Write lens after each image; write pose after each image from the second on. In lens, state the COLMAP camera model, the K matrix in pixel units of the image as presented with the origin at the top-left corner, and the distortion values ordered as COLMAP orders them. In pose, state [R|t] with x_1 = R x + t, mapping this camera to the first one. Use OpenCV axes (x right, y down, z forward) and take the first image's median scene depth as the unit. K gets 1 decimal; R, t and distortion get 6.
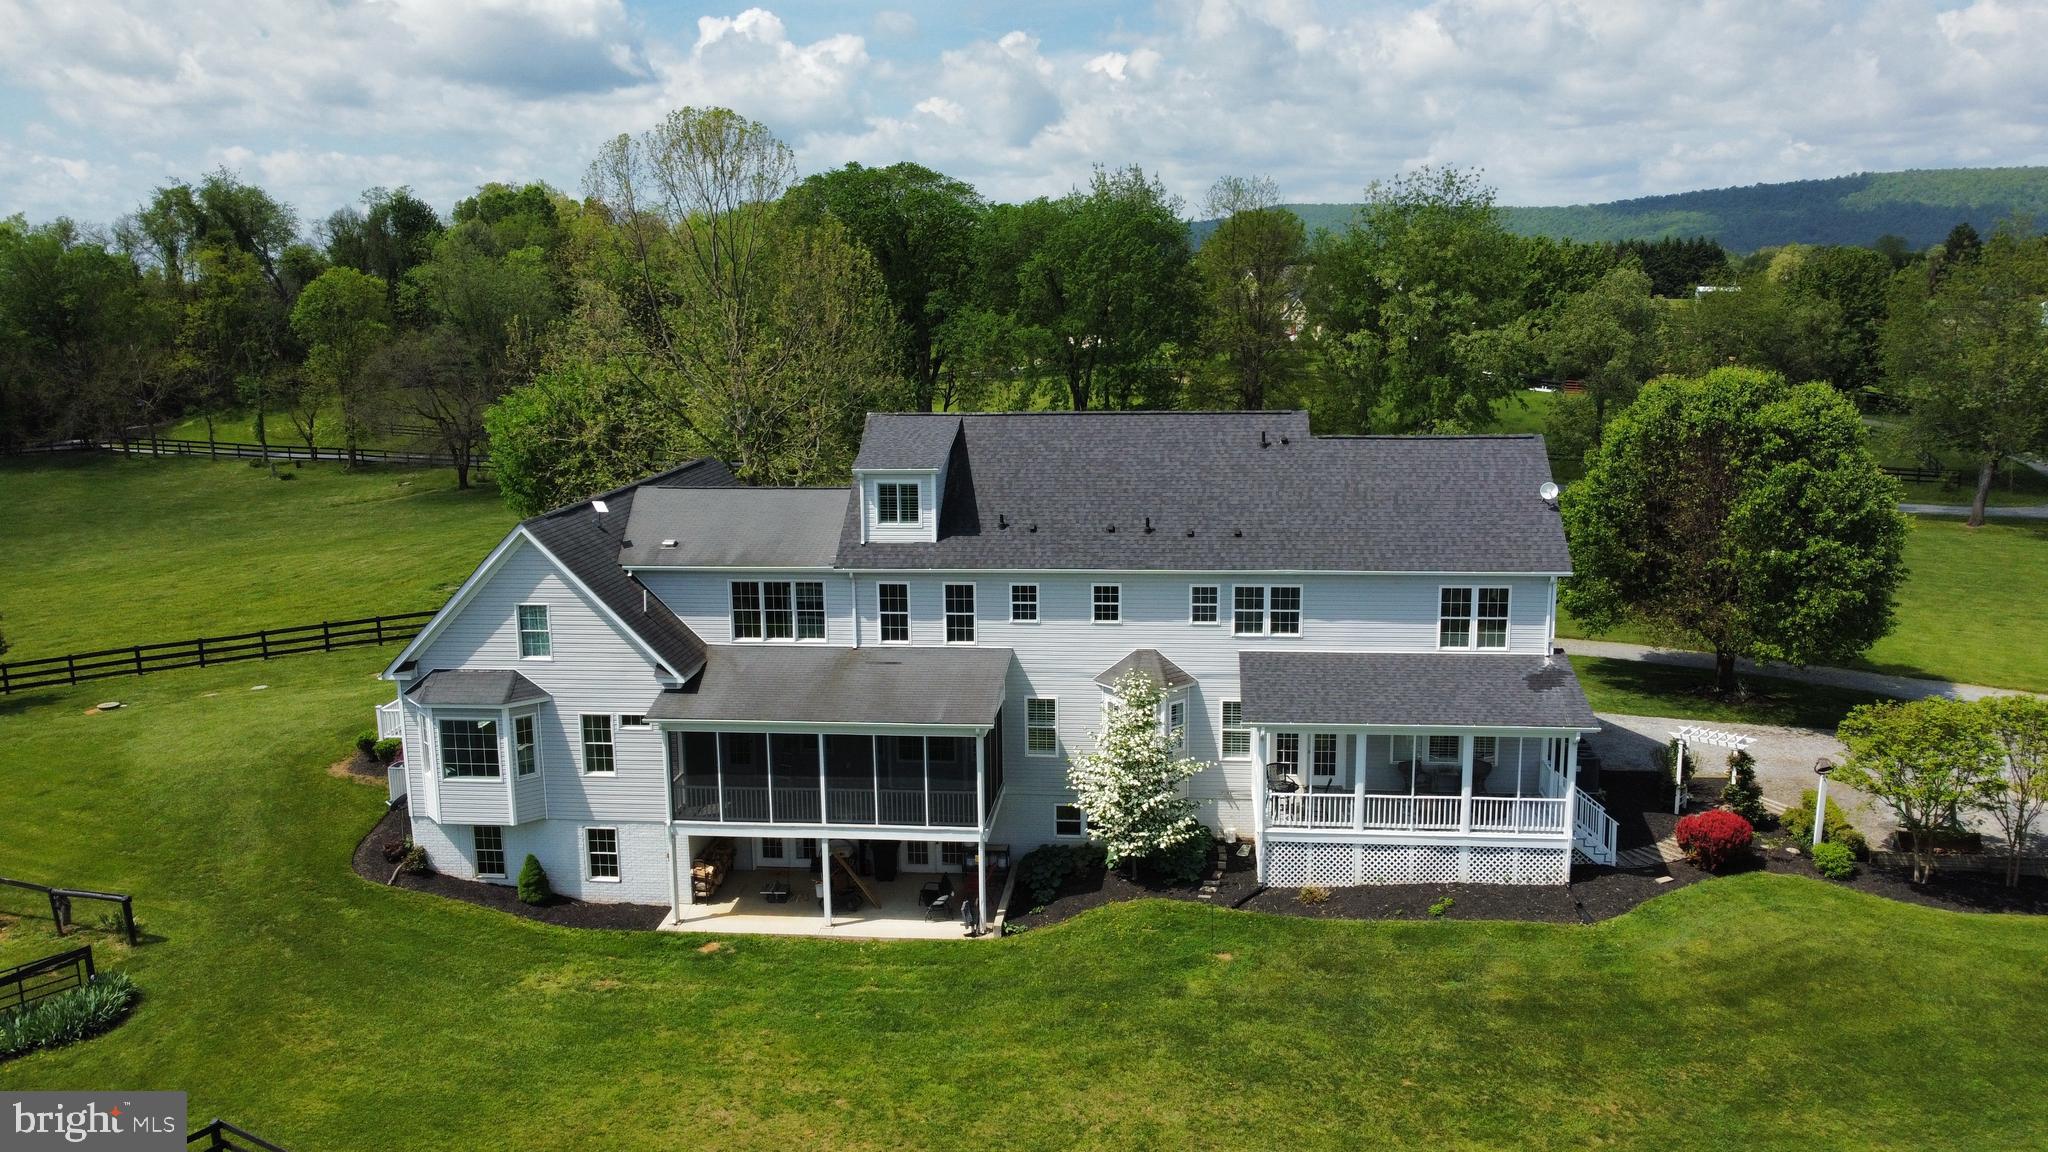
lens RADIAL K [[1530.4, 0, 1032.4], [0, 1530.4, 575.3], [0, 0, 1]] dist [0.003244, 0.001436]
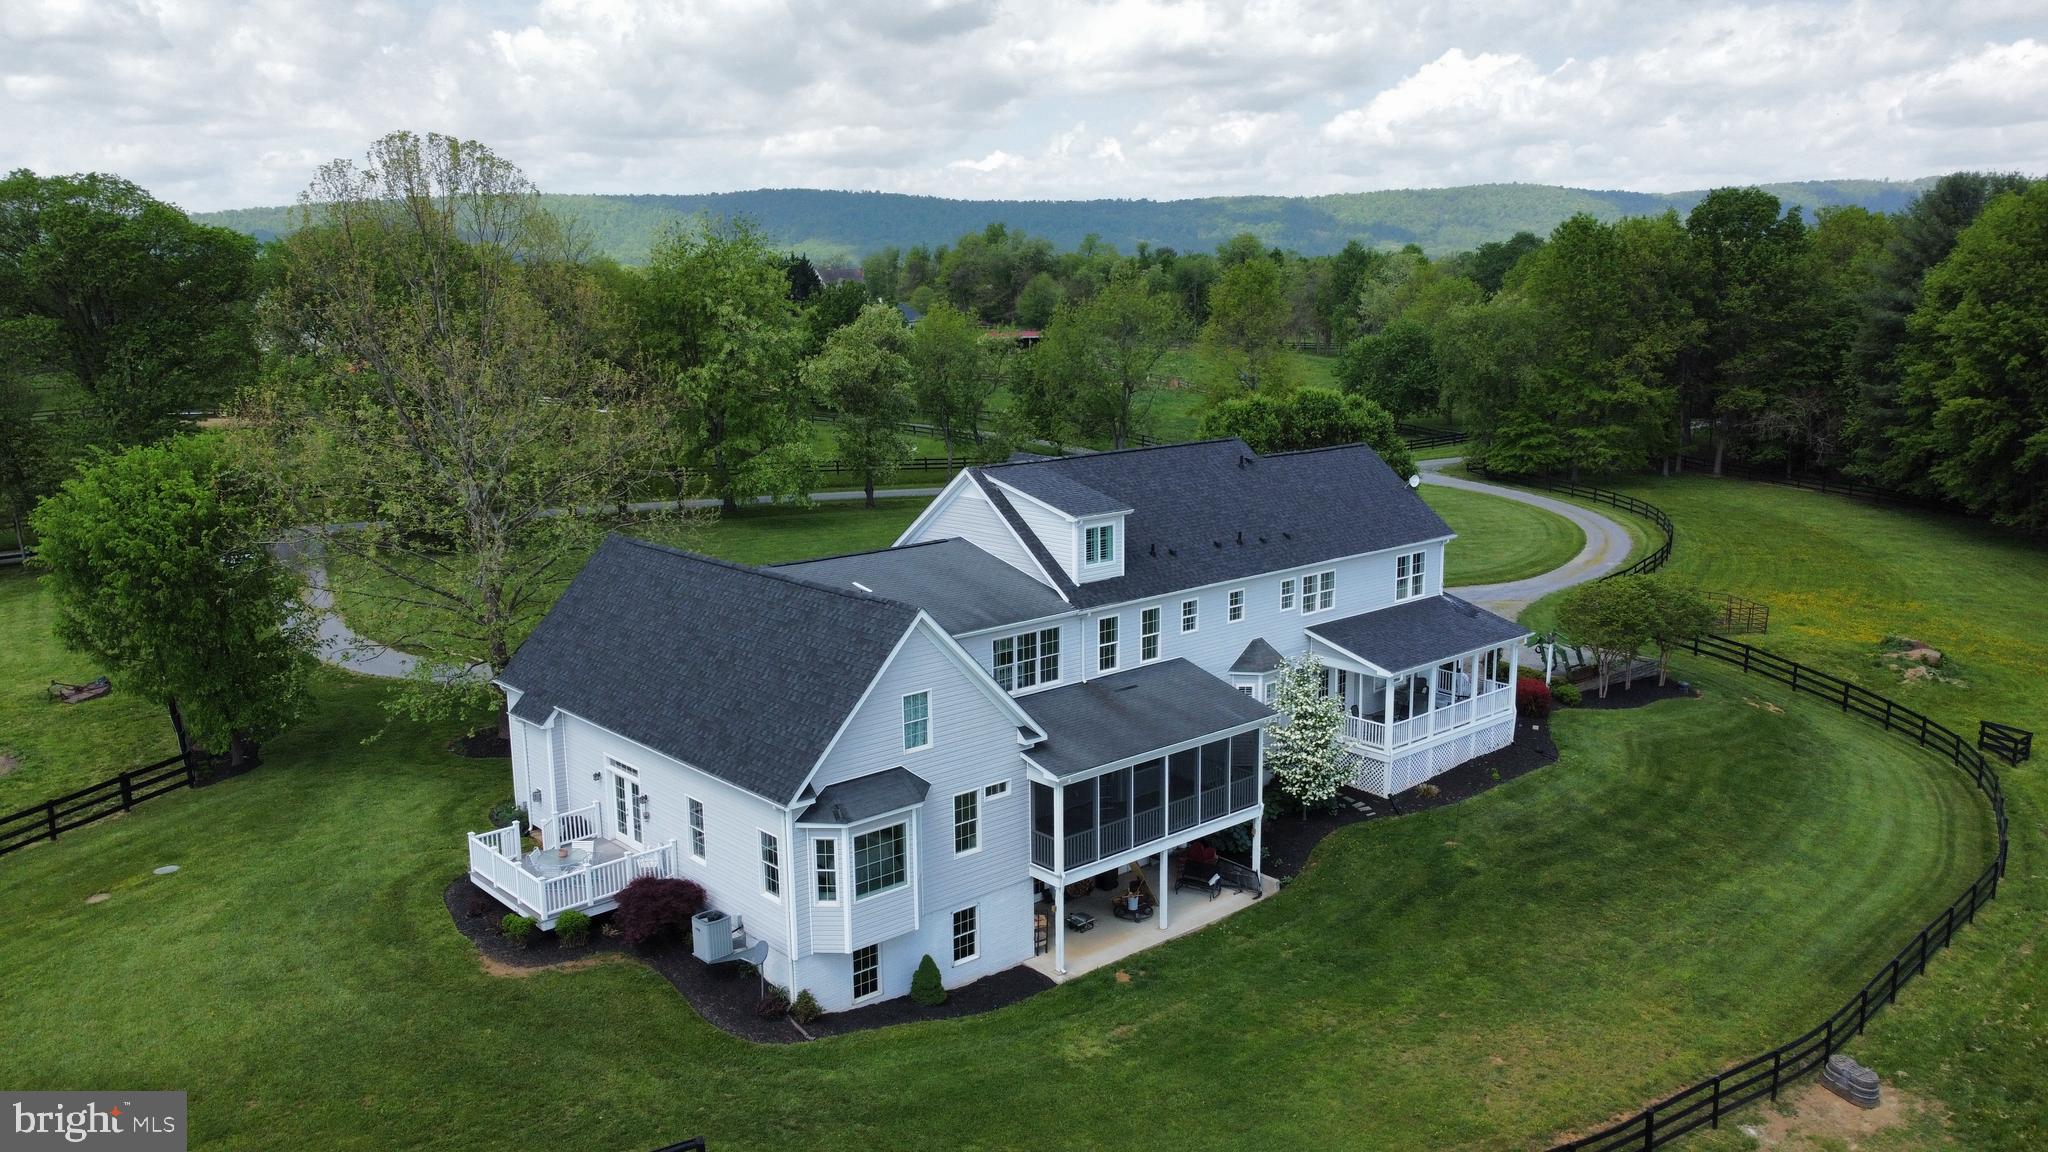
lens RADIAL K [[1541.2, 0, 1024.0], [0, 1541.2, 576.0], [0, 0, 1]] dist [0.014435, -0.000787]
pose [[0.679977, -0.132155, 0.721226, -0.927227], [0.135308, 0.989346, 0.053715, -0.091697], [-0.720641, 0.061063, 0.690614, 0.276458]]
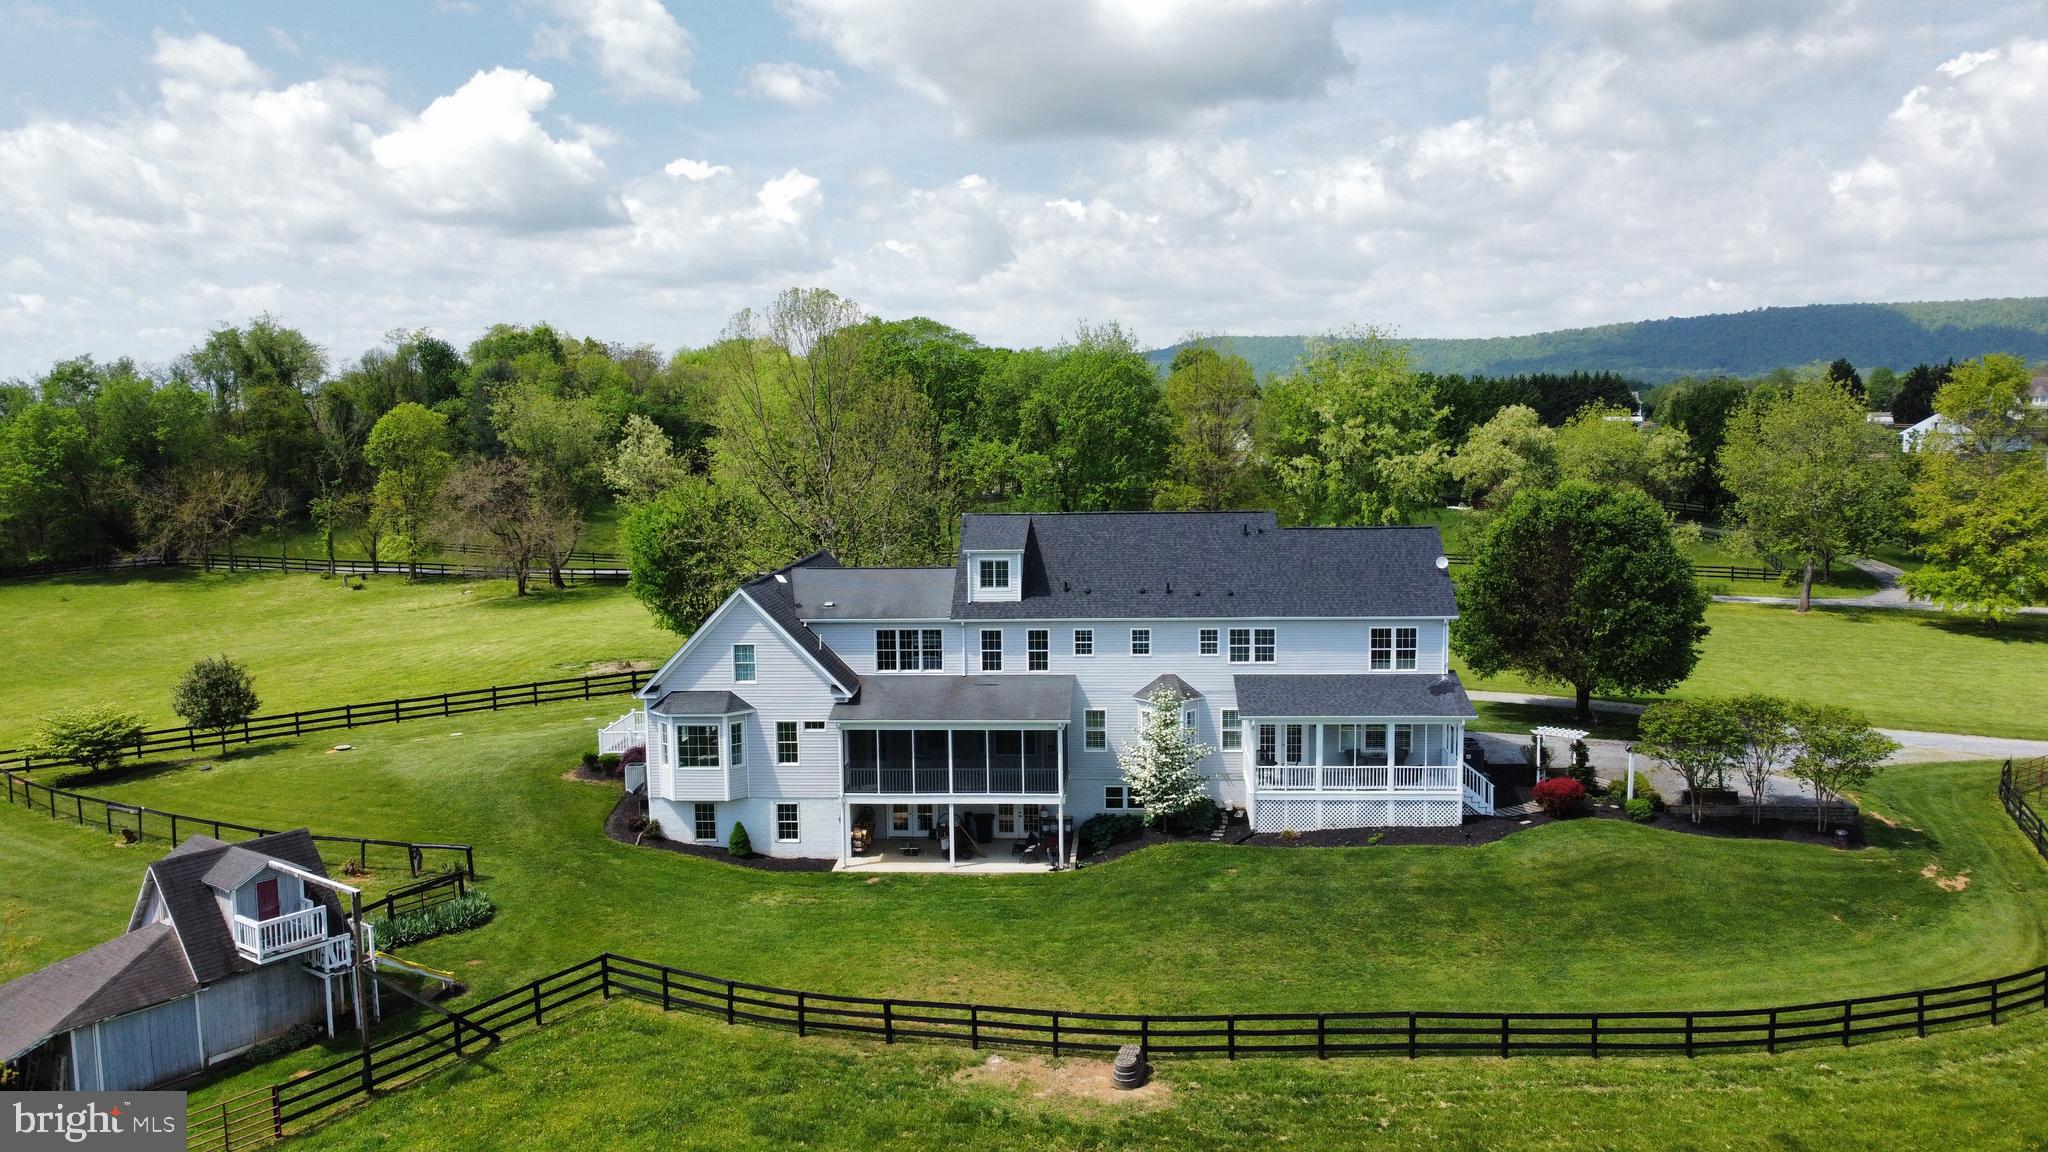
lens RADIAL K [[1523.5, 0, 1033.4], [0, 1523.5, 571.4], [0, 0, 1]] dist [0.007865, 0.003606]
pose [[0.999211, -0.005041, 0.039393, -0.107555], [0.008356, 0.996393, -0.084445, 0.071402], [-0.038825, 0.084707, 0.995649, -0.424402]]
